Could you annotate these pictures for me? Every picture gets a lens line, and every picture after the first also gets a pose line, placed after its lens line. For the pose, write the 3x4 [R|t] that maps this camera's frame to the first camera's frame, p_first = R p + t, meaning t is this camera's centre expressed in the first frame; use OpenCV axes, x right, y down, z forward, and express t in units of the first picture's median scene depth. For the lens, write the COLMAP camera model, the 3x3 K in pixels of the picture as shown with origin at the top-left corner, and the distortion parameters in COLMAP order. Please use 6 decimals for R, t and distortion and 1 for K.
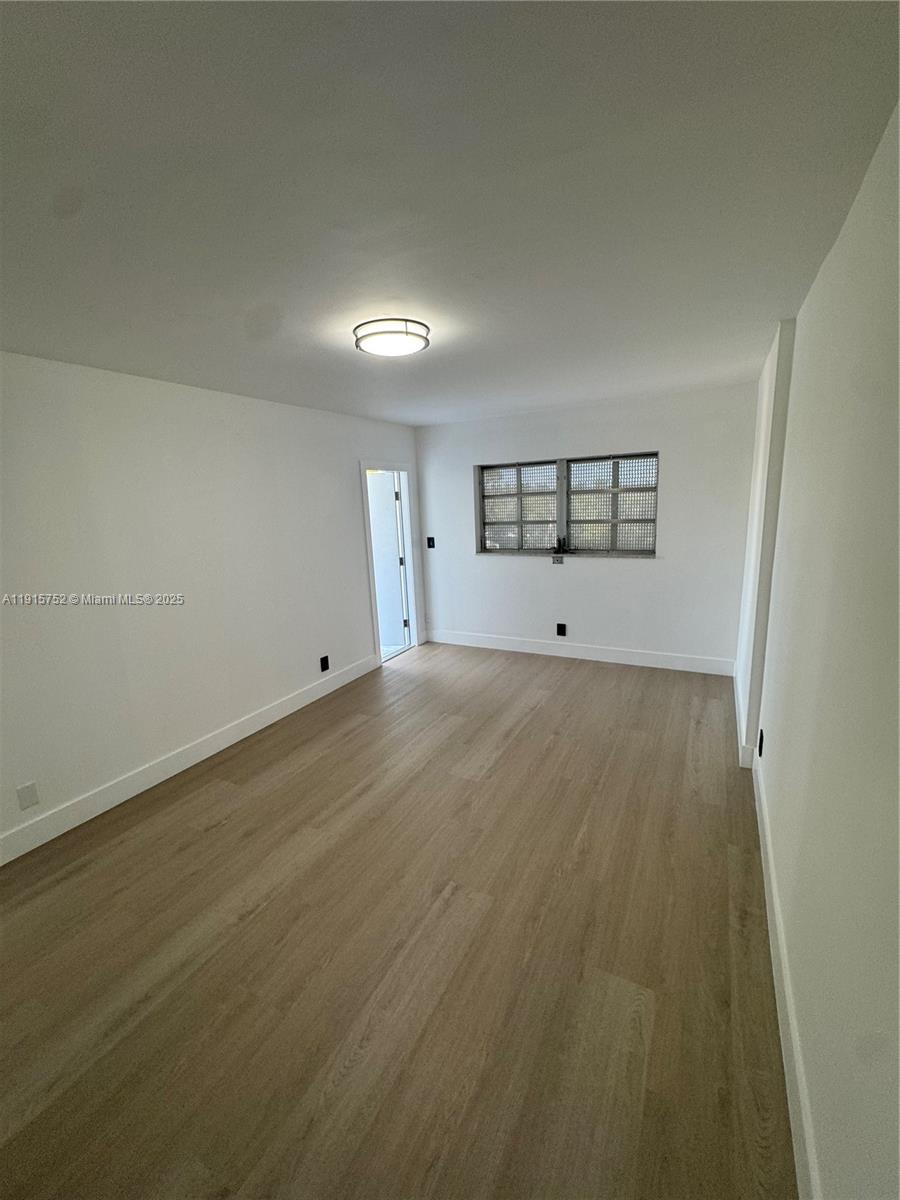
lens RADIAL K [[462.2, 0, 454.2], [0, 462.2, 611.4], [0, 0, 1]] dist [-0.032073, 0.000035]
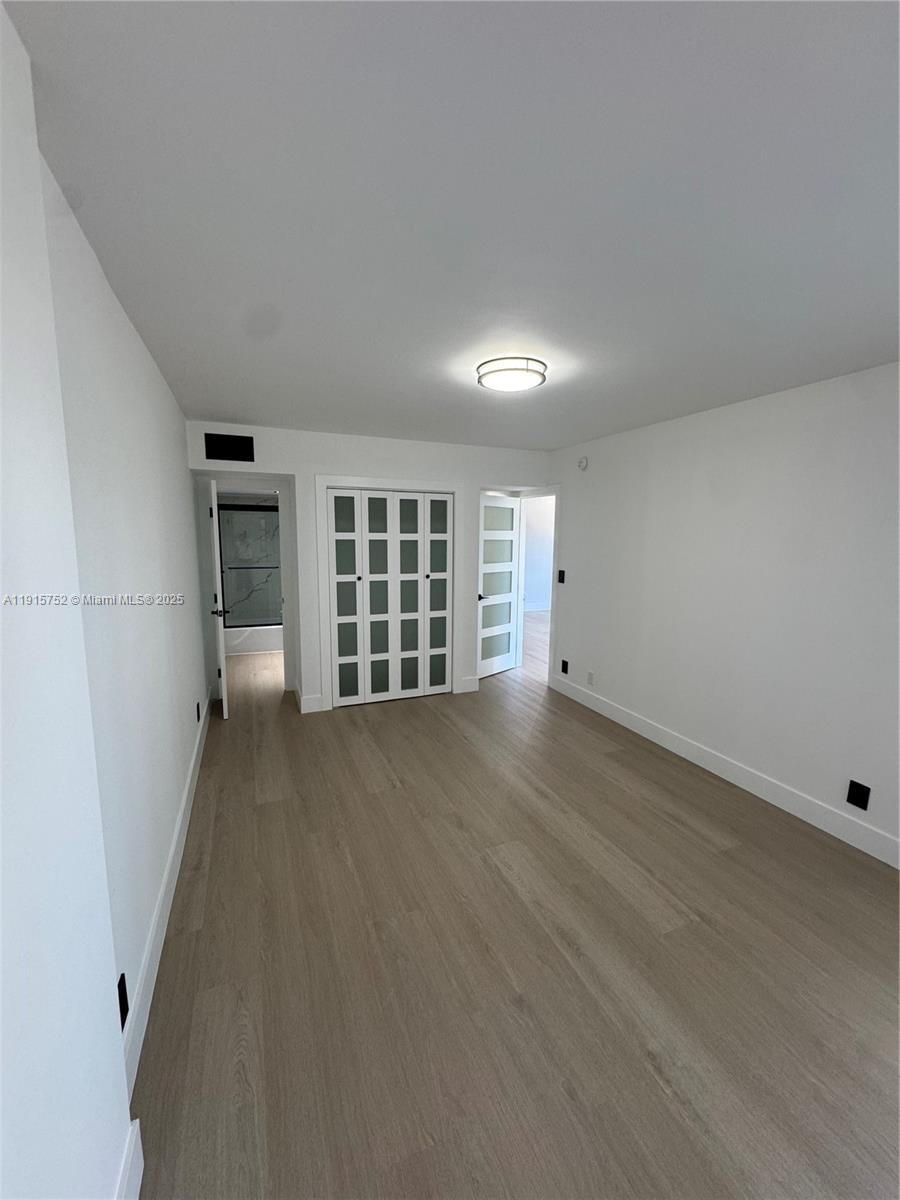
lens RADIAL K [[481.3, 0, 451.4], [0, 481.3, 598.3], [0, 0, 1]] dist [-0.002064, -0.000207]
pose [[-0.621862, 0.149135, -0.768796, 0.480684], [-0.161407, 0.936215, 0.312170, -0.231064], [0.766313, 0.318215, -0.558125, 0.876447]]
